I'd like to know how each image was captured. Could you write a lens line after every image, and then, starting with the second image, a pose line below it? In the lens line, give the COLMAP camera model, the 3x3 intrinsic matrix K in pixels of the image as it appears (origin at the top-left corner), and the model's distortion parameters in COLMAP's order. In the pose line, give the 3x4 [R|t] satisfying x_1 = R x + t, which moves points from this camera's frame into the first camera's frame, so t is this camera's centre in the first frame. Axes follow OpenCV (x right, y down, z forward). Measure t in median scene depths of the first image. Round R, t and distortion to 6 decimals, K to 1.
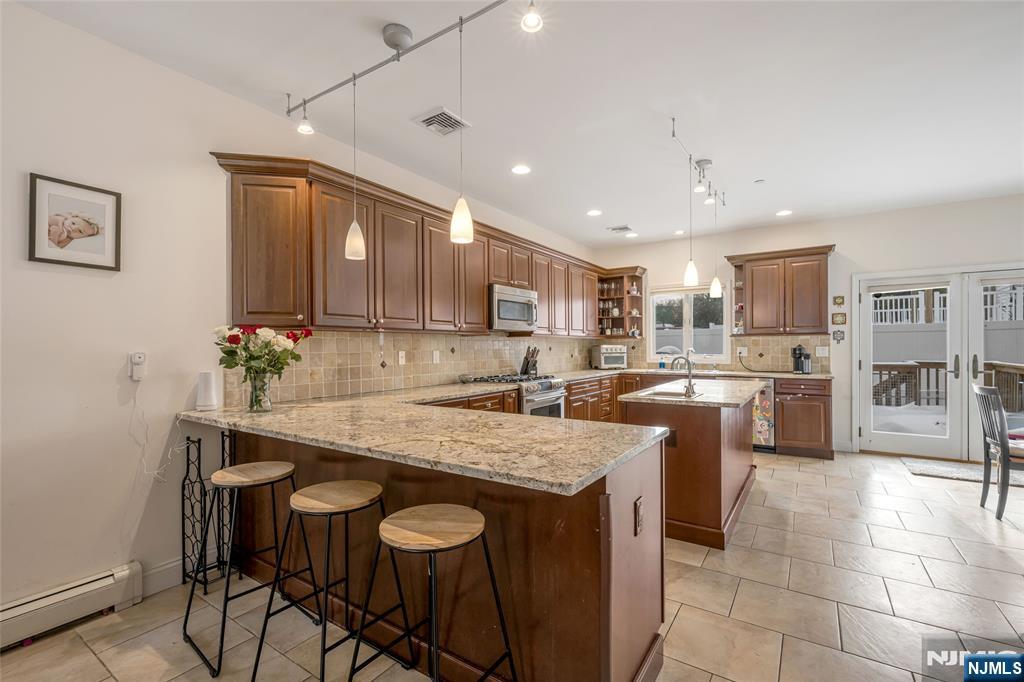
lens RADIAL K [[449.8, 0, 513.6], [0, 449.8, 350.4], [0, 0, 1]] dist [-0.001162, -0.000022]
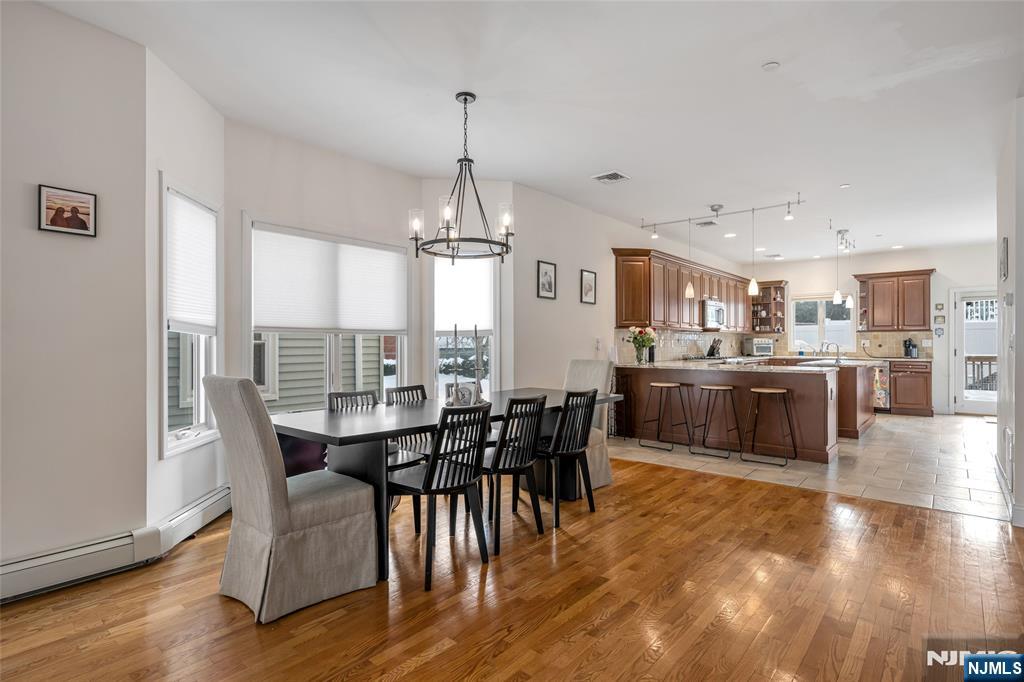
lens RADIAL K [[517.6, 0, 512.3], [0, 517.6, 344.5], [0, 0, 1]] dist [-0.000788, 0.000061]
pose [[0.992809, 0.006054, -0.119559, -0.421514], [-0.006818, 0.999959, -0.005983, 0.026657], [0.119518, 0.006756, 0.992809, -0.787772]]
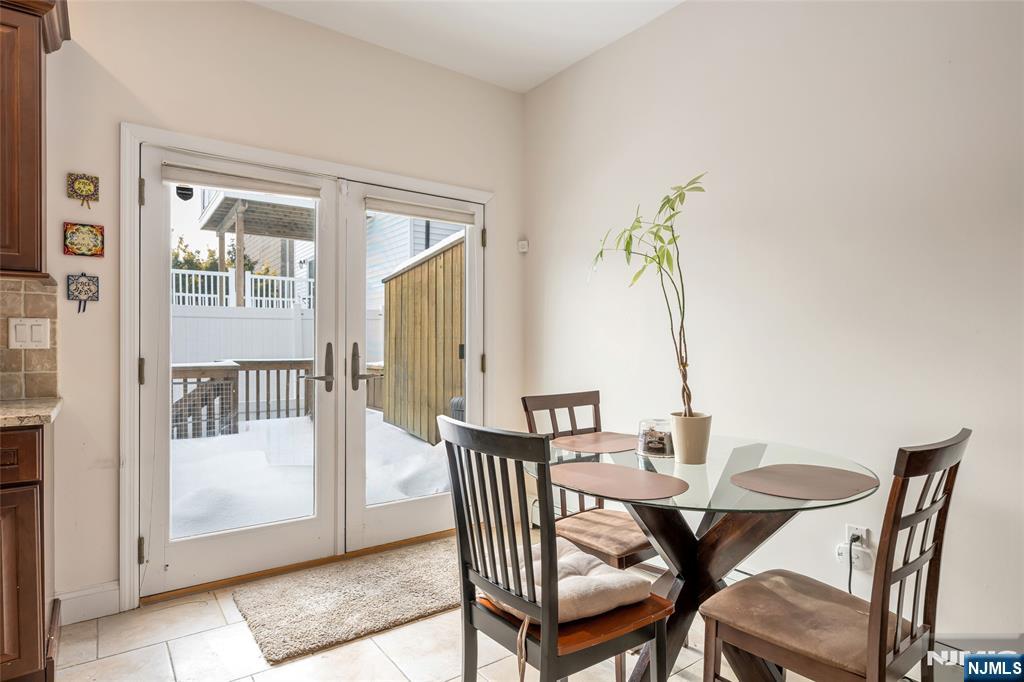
lens RADIAL K [[566.8, 0, 512.0], [0, 566.8, 341.0], [0, 0, 1]] dist [-0.000754, 0.000341]
pose [[0.350131, 0.011427, 0.936631, 0.440651], [0.004440, 0.999894, -0.013858, 0.015635], [-0.936690, 0.009011, 0.350043, 0.550152]]
